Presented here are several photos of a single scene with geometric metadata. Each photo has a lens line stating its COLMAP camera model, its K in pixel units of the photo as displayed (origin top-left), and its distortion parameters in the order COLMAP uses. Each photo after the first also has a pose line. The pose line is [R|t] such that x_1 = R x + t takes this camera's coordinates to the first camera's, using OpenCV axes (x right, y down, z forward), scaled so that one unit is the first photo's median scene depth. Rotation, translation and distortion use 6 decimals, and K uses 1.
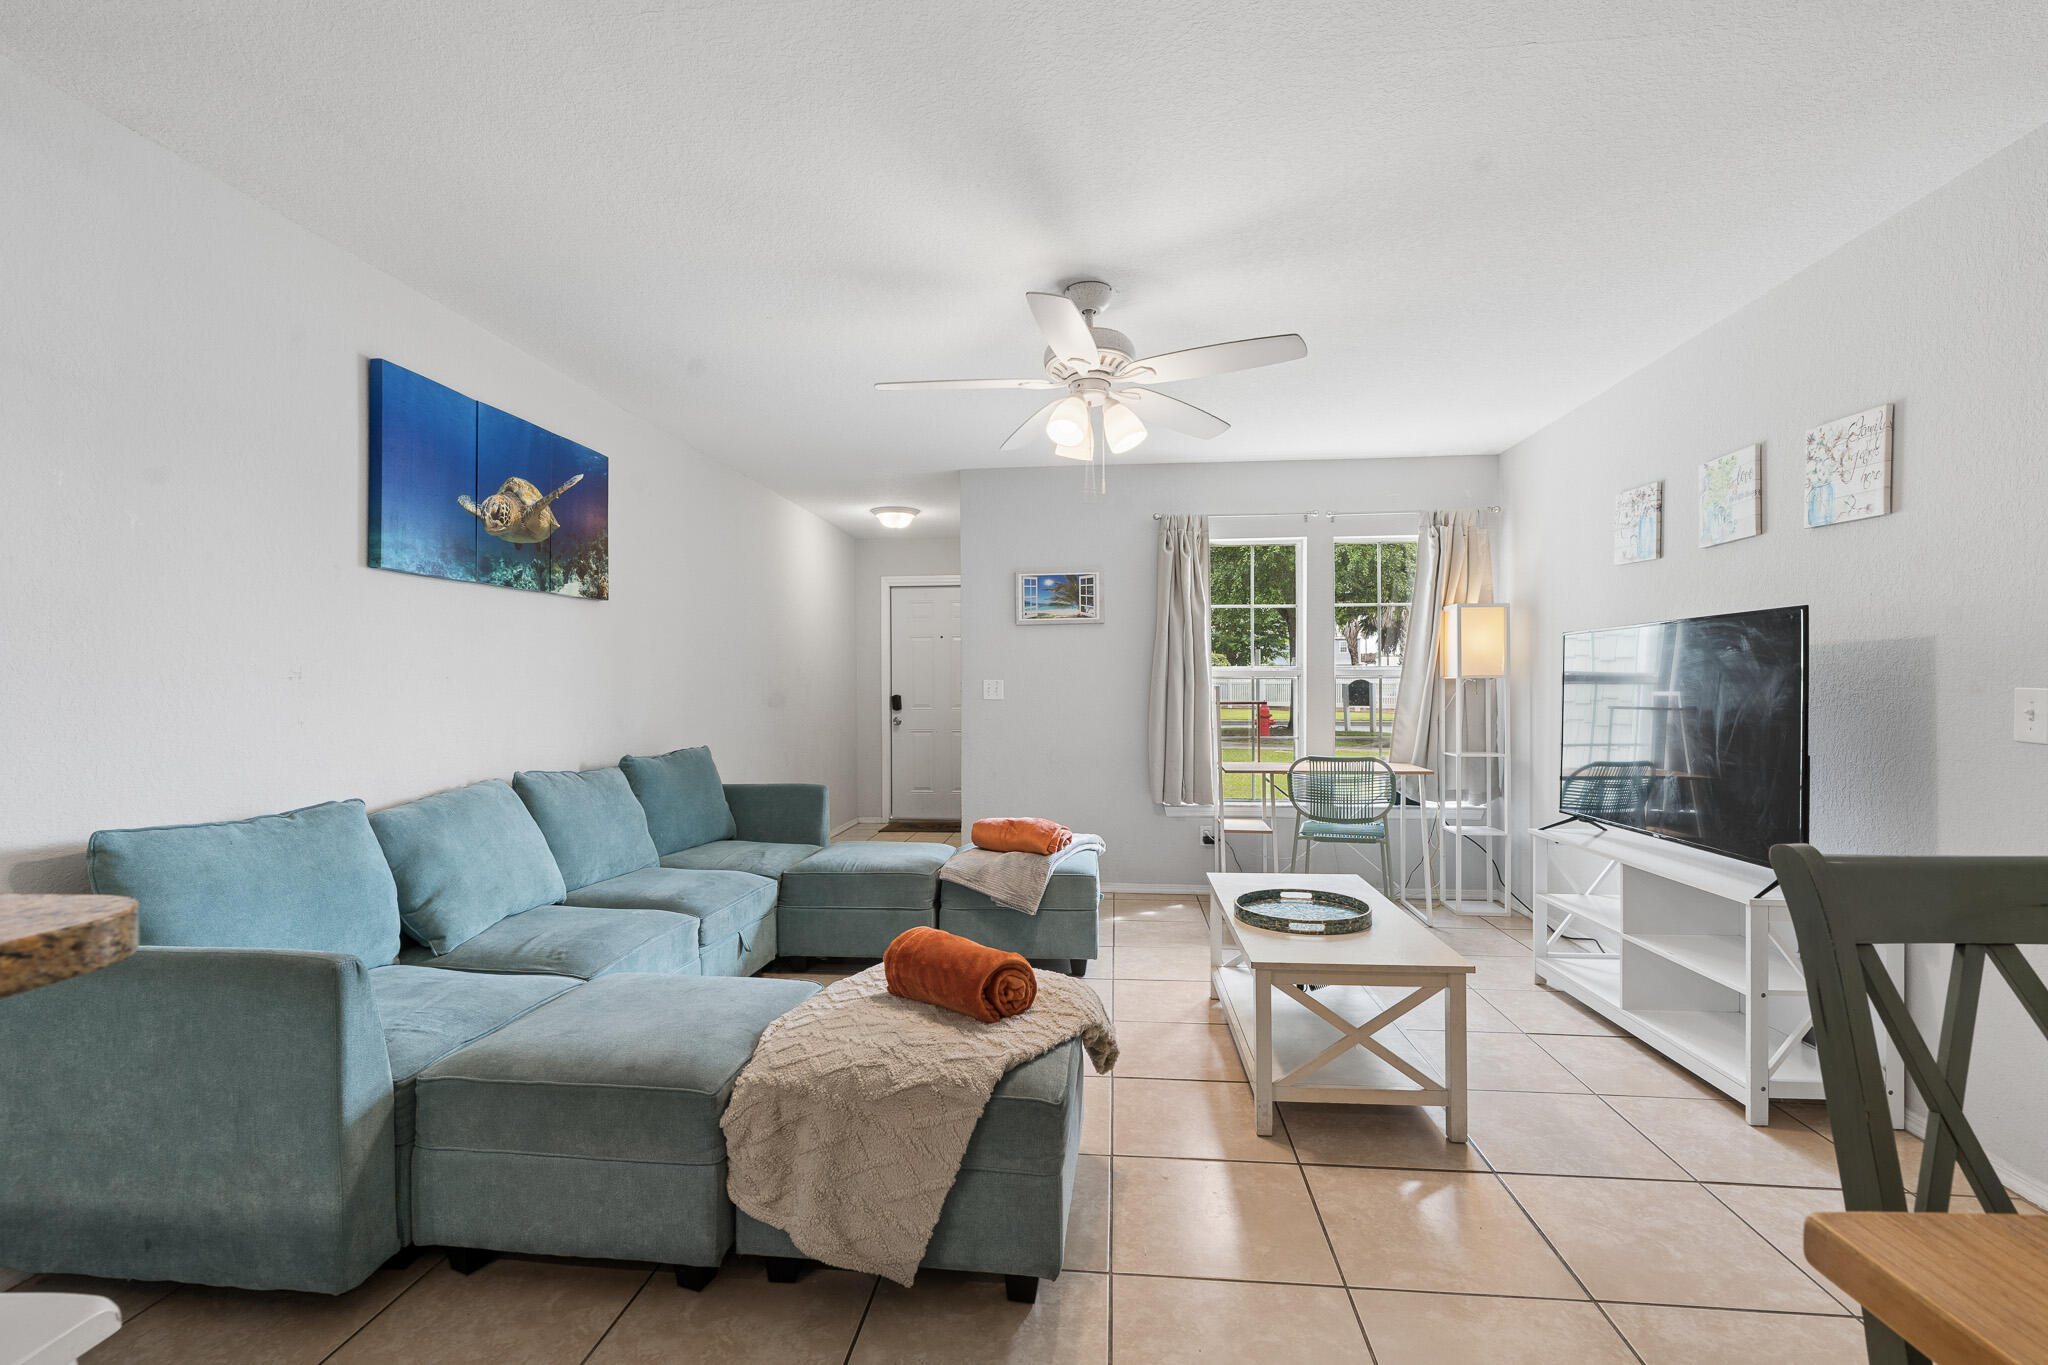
lens RADIAL K [[924.5, 0, 1020.8], [0, 924.5, 683.9], [0, 0, 1]] dist [-0.007244, 0.002744]
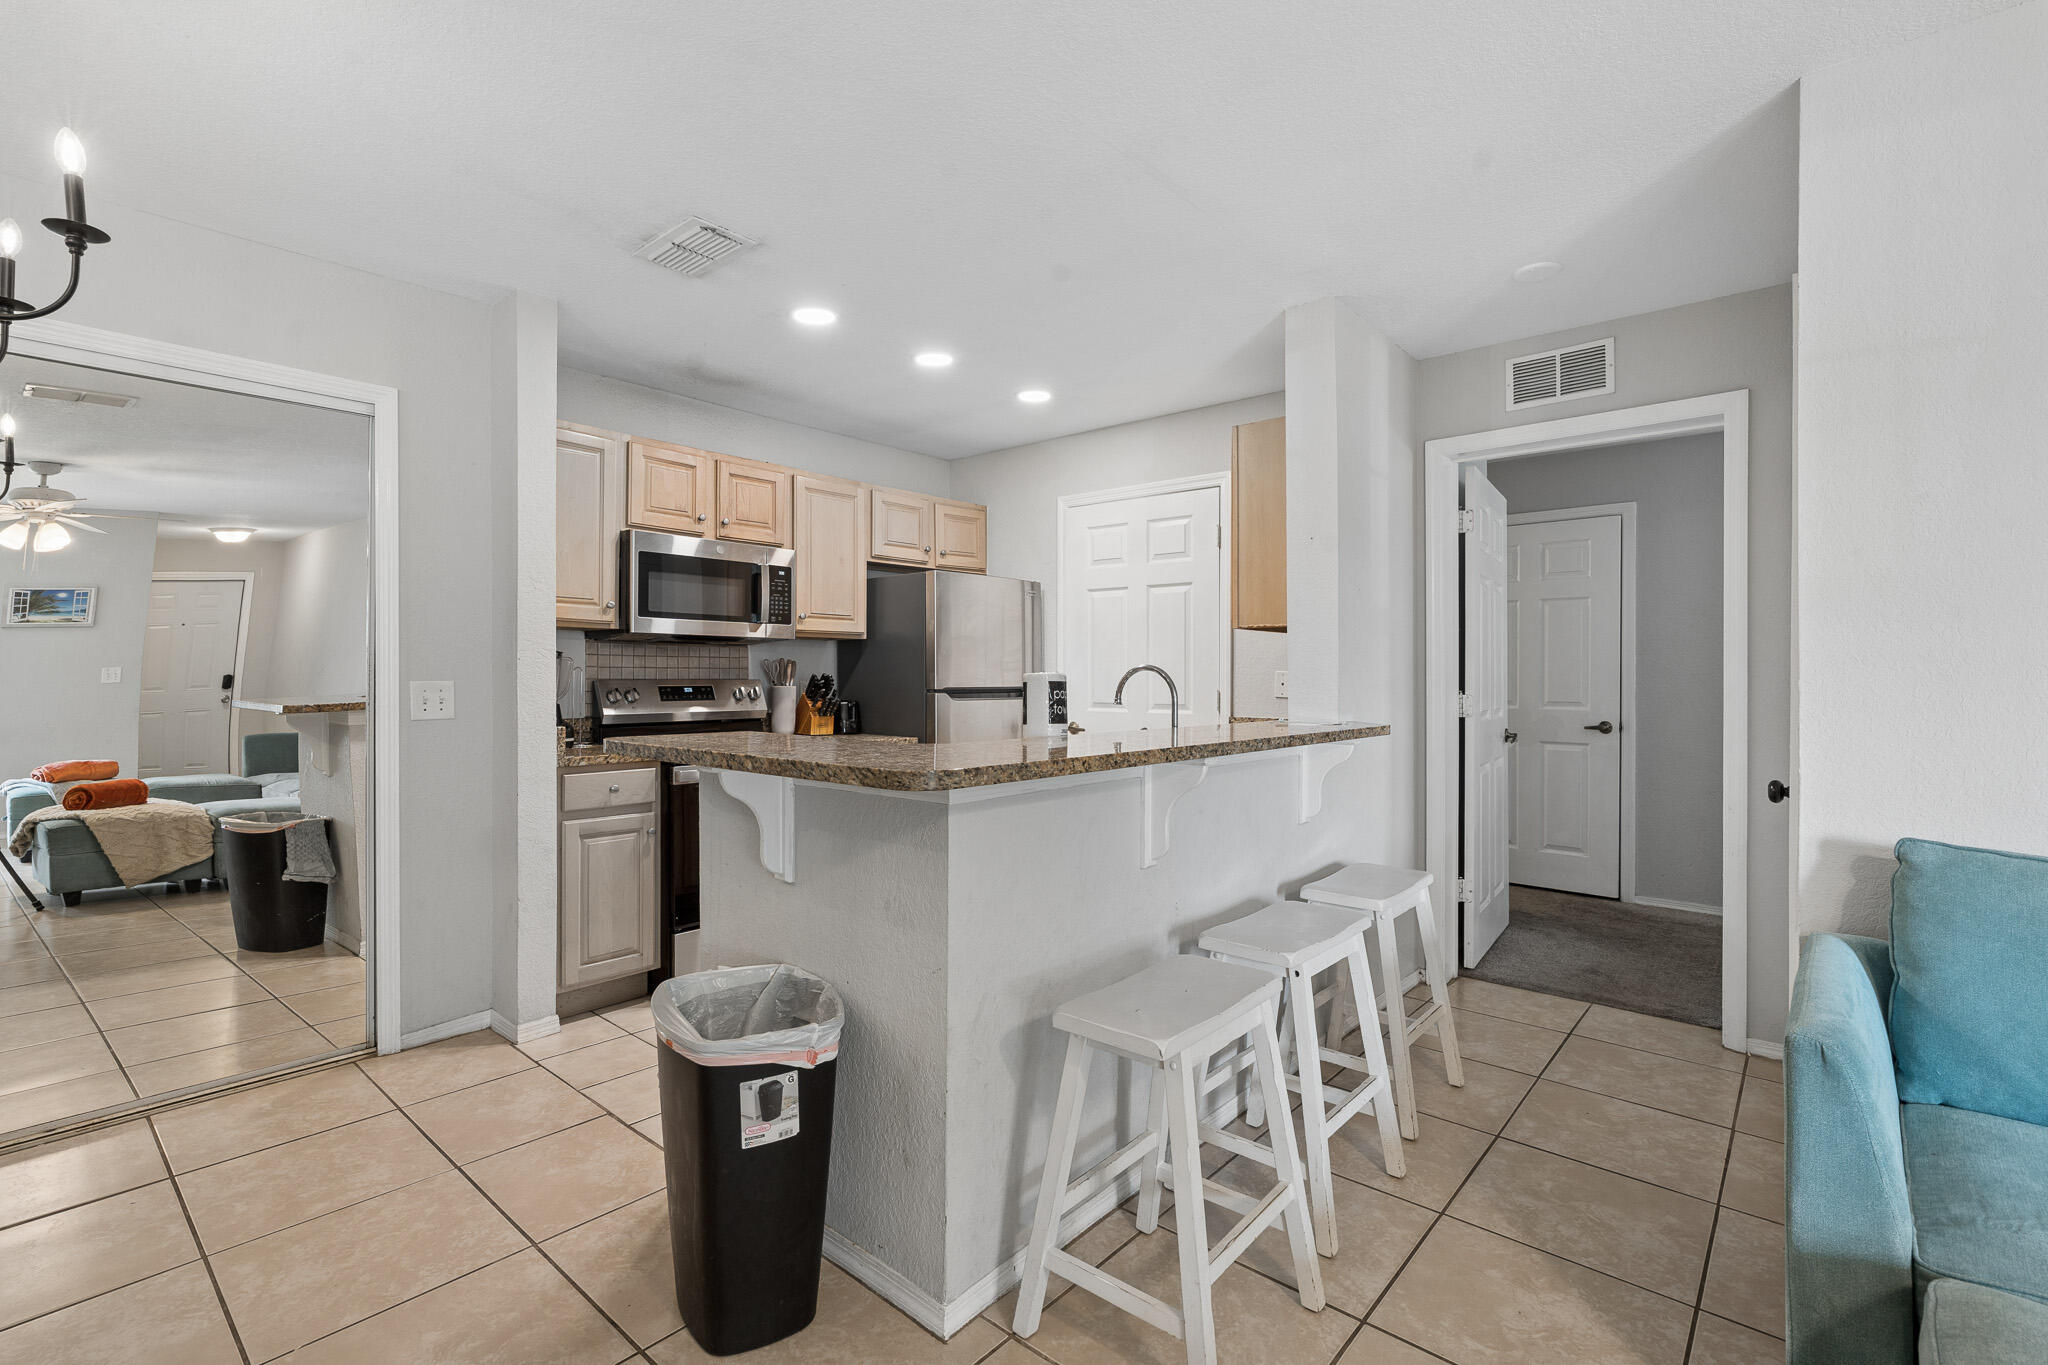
lens RADIAL K [[924.5, 0, 1020.7], [0, 924.5, 672.6], [0, 0, 1]] dist [-0.007244, 0.002744]
pose [[-0.573680, 0.000715, -0.819079, 0.171080], [-0.002059, 0.999995, 0.002314, -0.002410], [0.819077, 0.003014, -0.573676, 0.562030]]
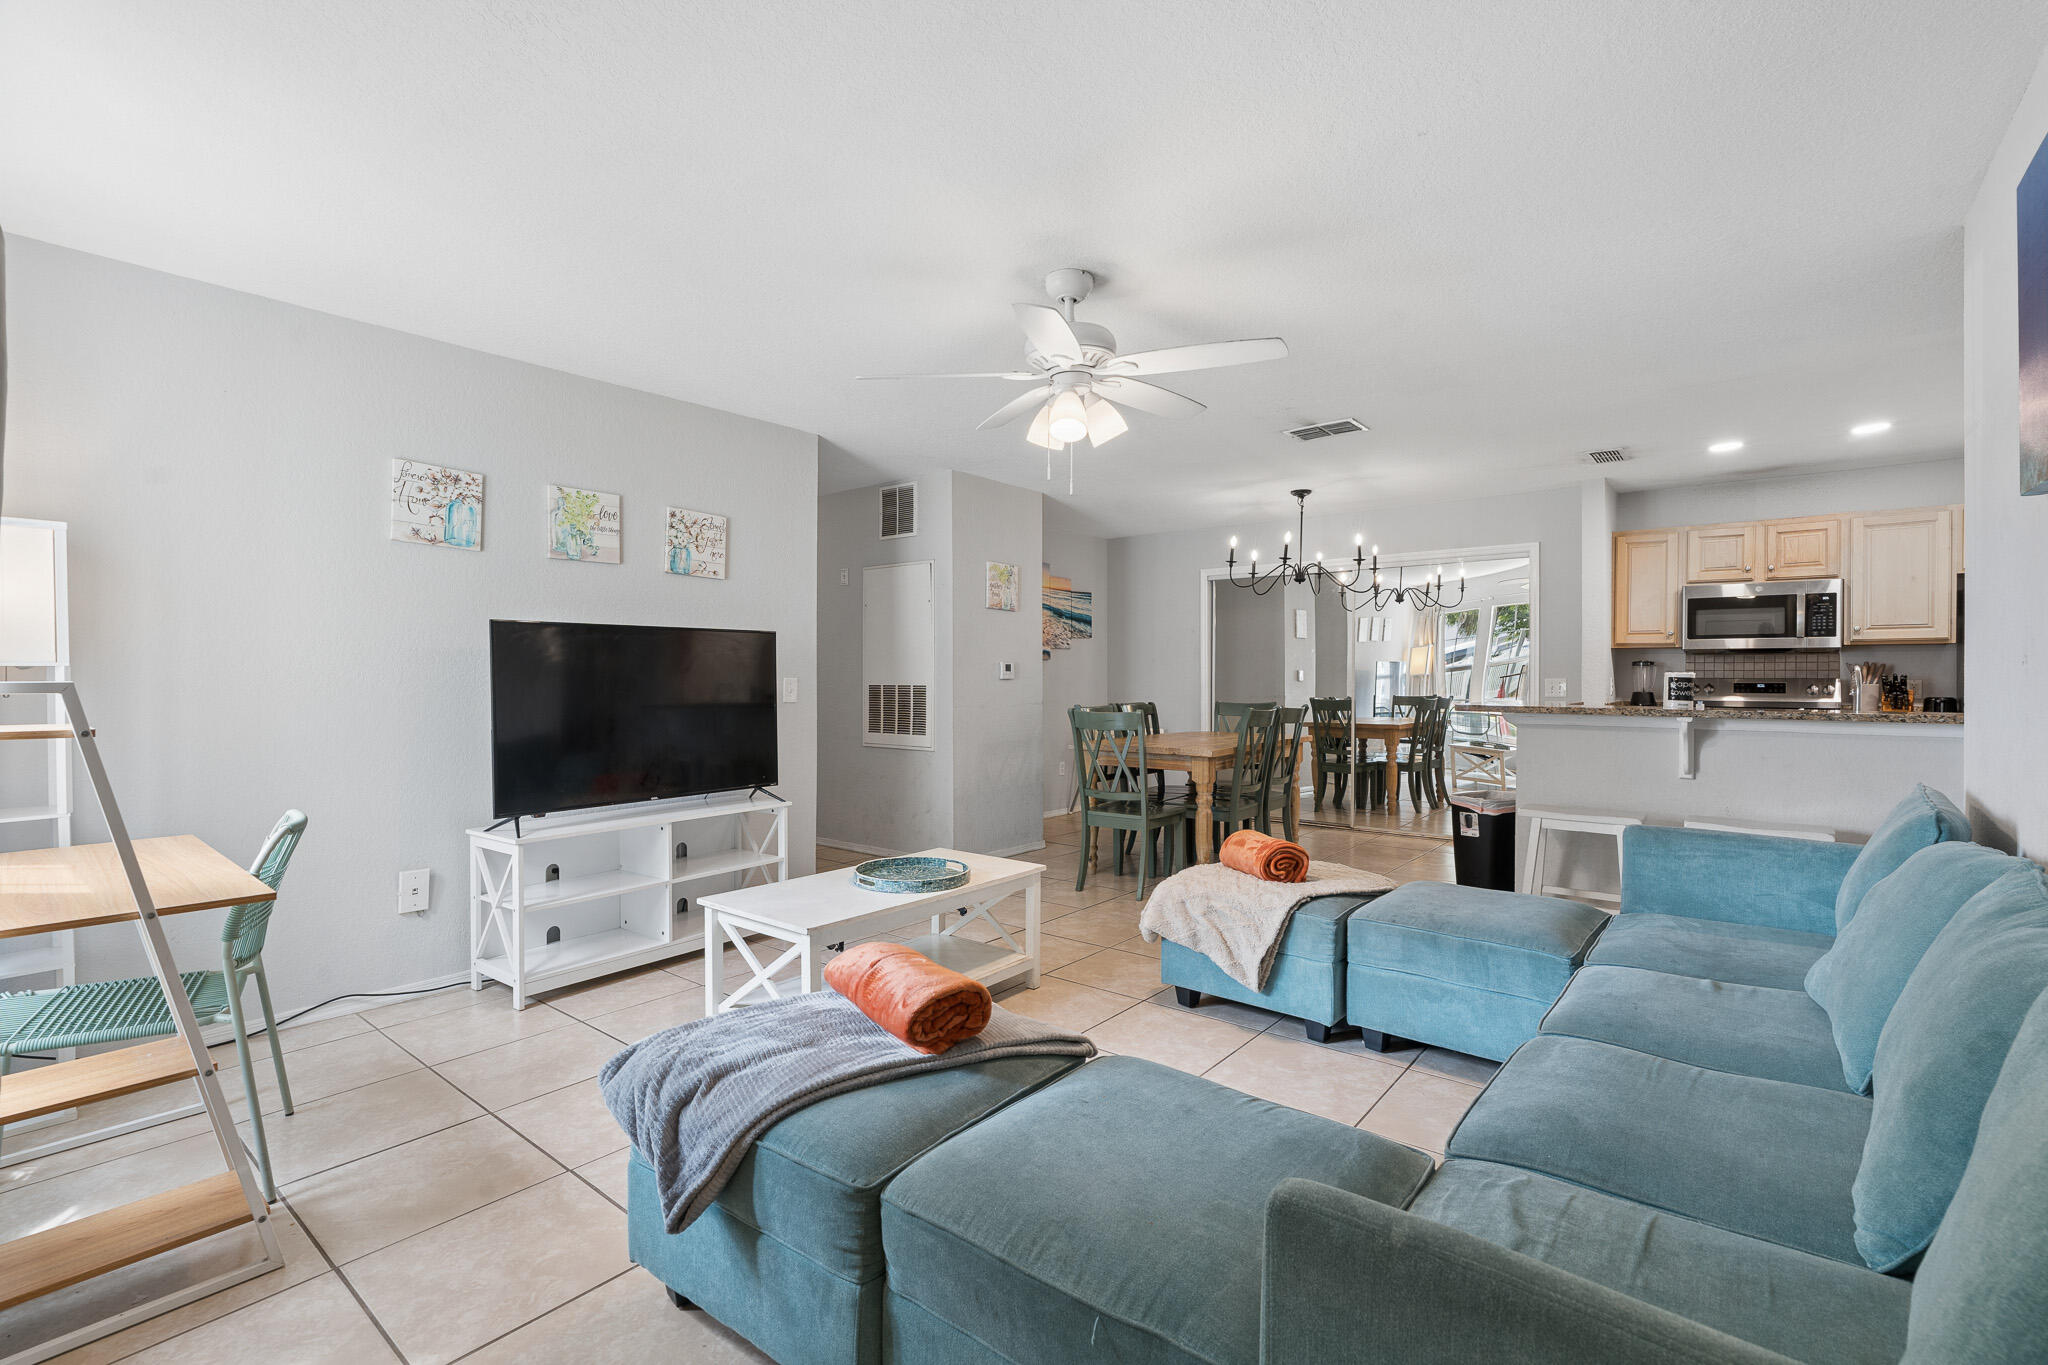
lens RADIAL K [[924.5, 0, 1018.6], [0, 924.5, 684.4], [0, 0, 1]] dist [-0.007244, 0.002744]
pose [[-0.840869, -0.002276, 0.541233, -0.440522], [0.003254, 0.999952, 0.009260, 0.001121], [-0.541228, 0.009548, -0.840822, 1.973335]]
